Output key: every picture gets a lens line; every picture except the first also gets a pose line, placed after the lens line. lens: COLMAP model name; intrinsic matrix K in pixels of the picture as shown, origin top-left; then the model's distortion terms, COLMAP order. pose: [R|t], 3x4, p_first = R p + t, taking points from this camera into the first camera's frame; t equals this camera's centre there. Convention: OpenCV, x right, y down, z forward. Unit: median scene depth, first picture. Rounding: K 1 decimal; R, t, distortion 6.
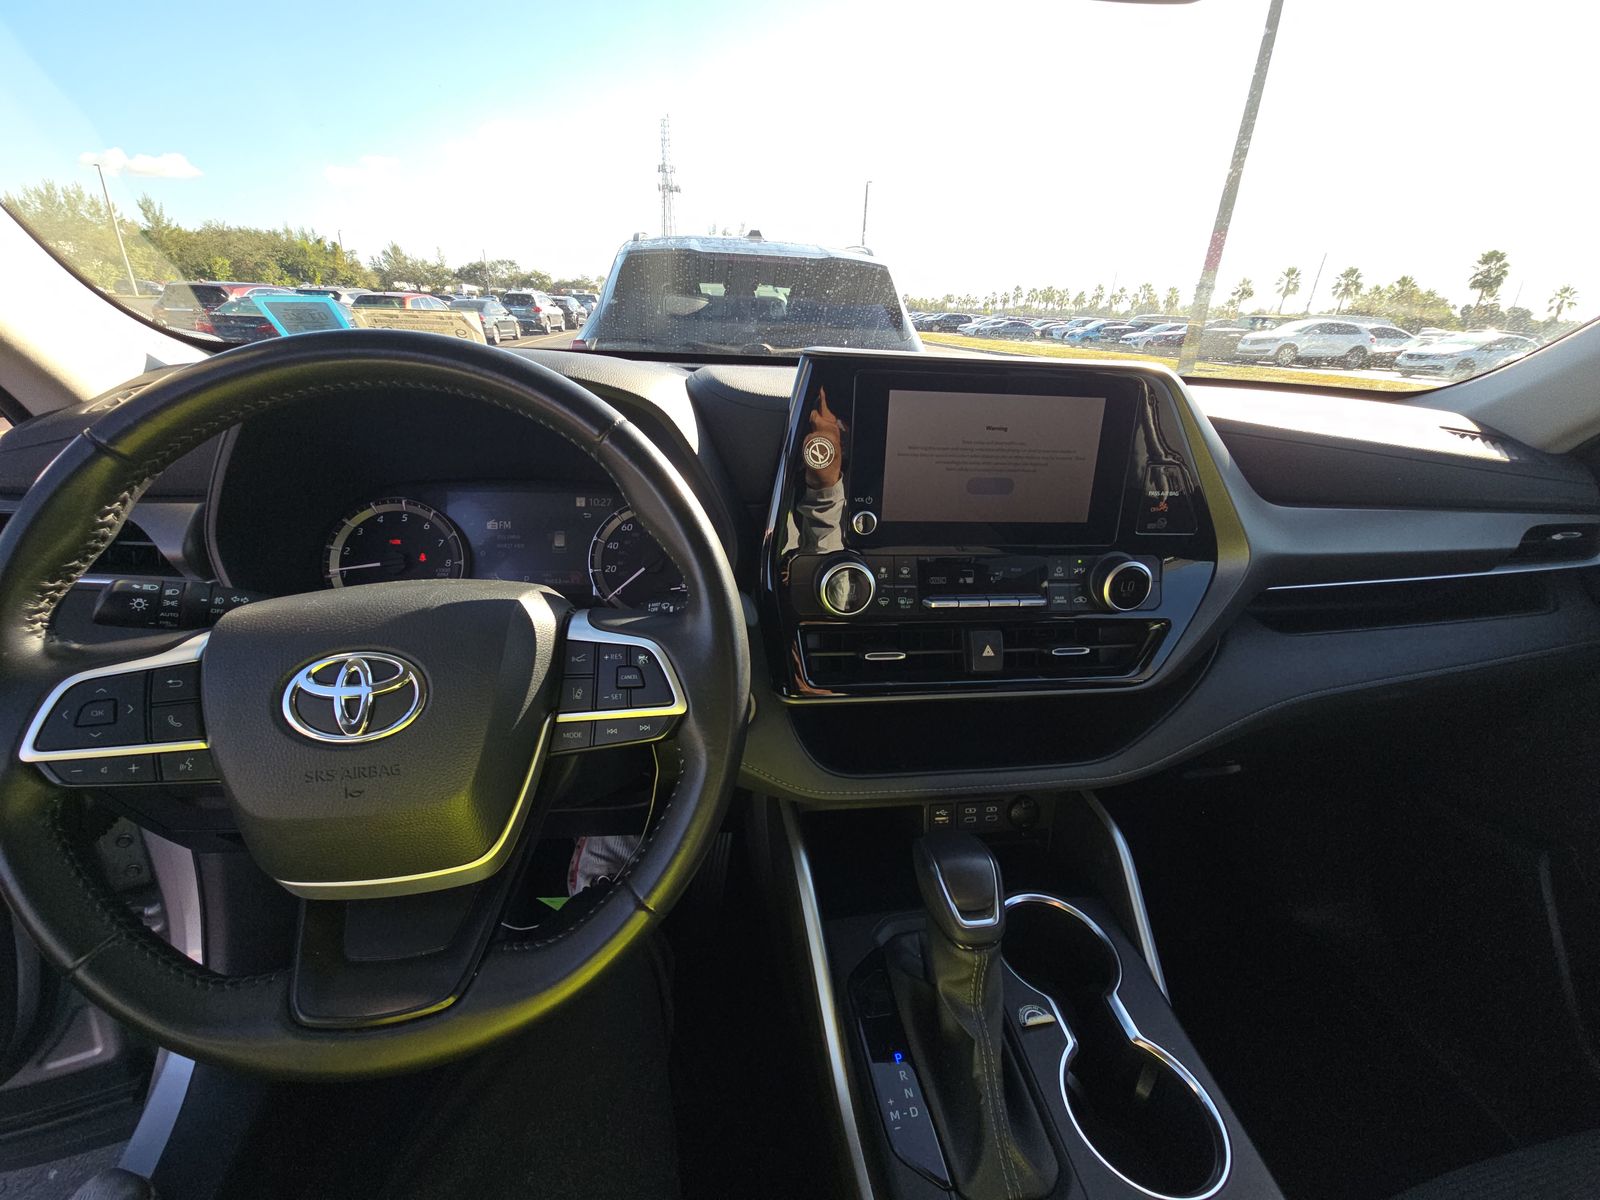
lens RADIAL K [[682.1, 0, 834.6], [0, 682.1, 591.9], [0, 0, 1]] dist [0.014483, -0.010710]
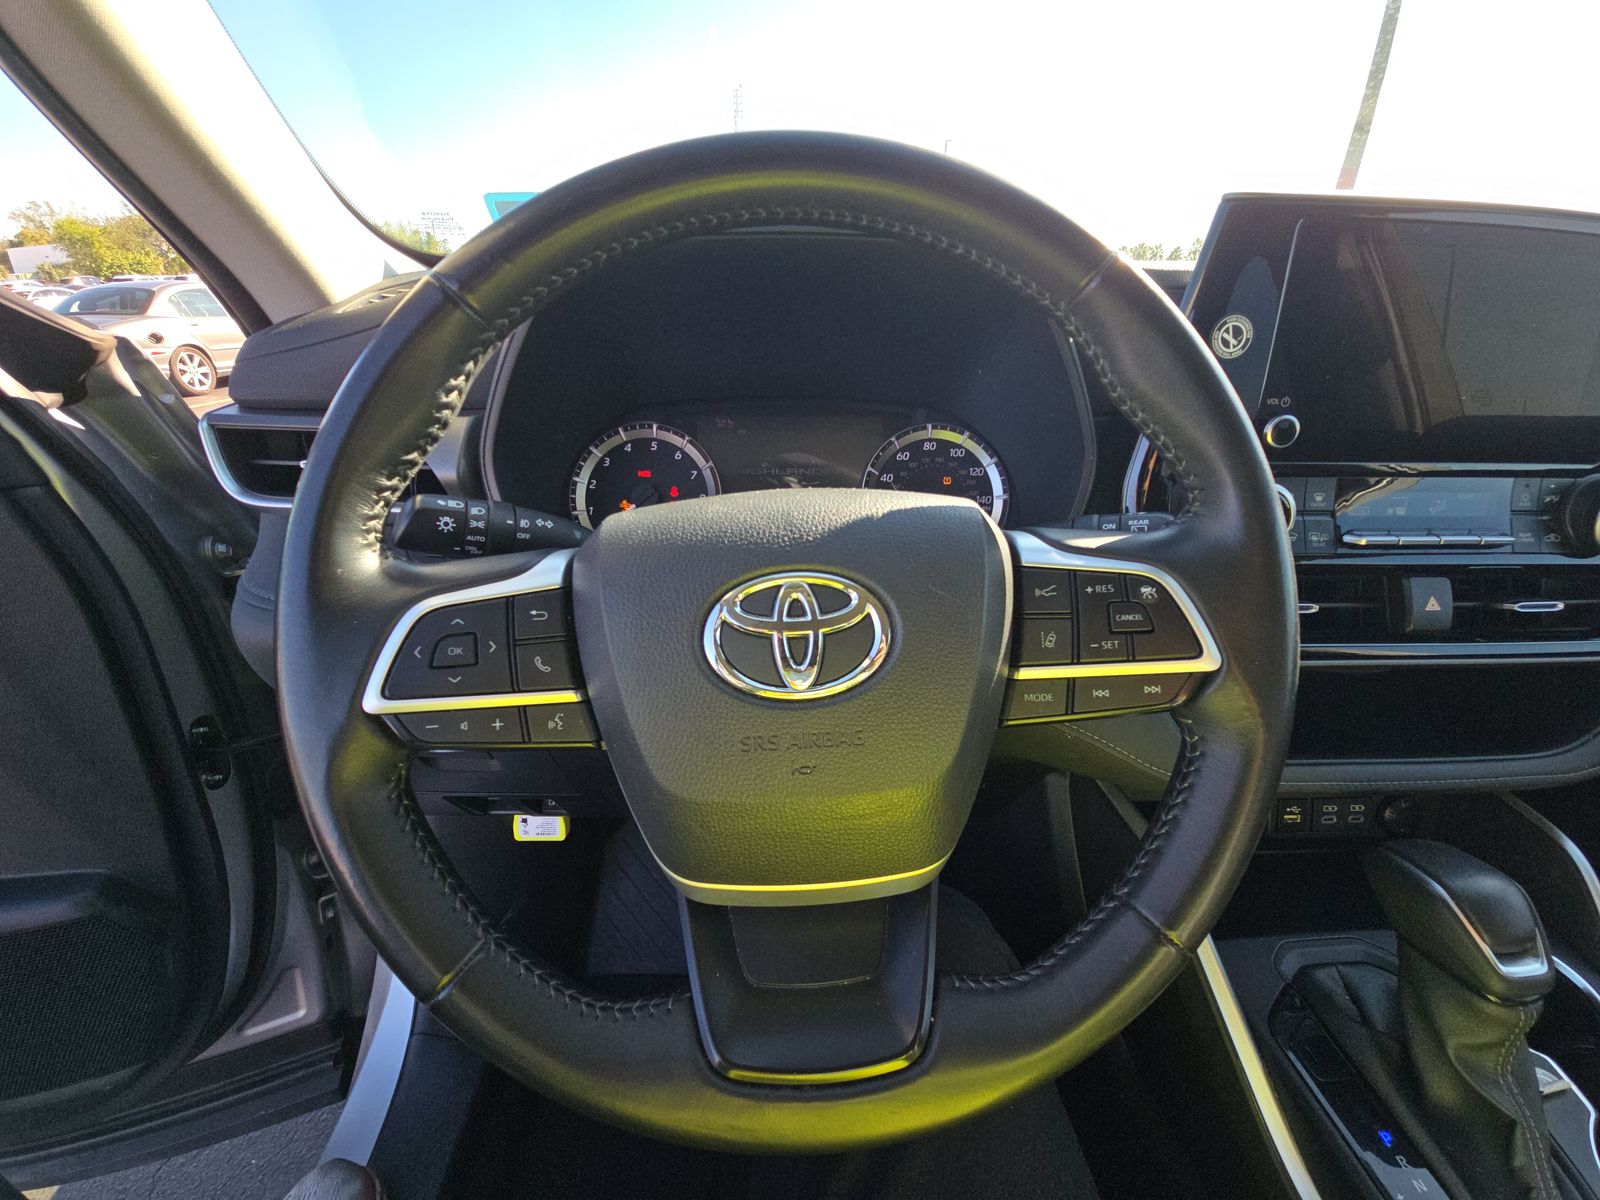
lens RADIAL K [[682.1, 0, 817.2], [0, 682.1, 595.7], [0, 0, 1]] dist [0.014483, -0.010710]
pose [[0.995064, 0.008987, -0.098823, -0.551776], [-0.005502, 0.999355, 0.035481, 0.079055], [0.099079, -0.034762, 0.994472, 0.263042]]
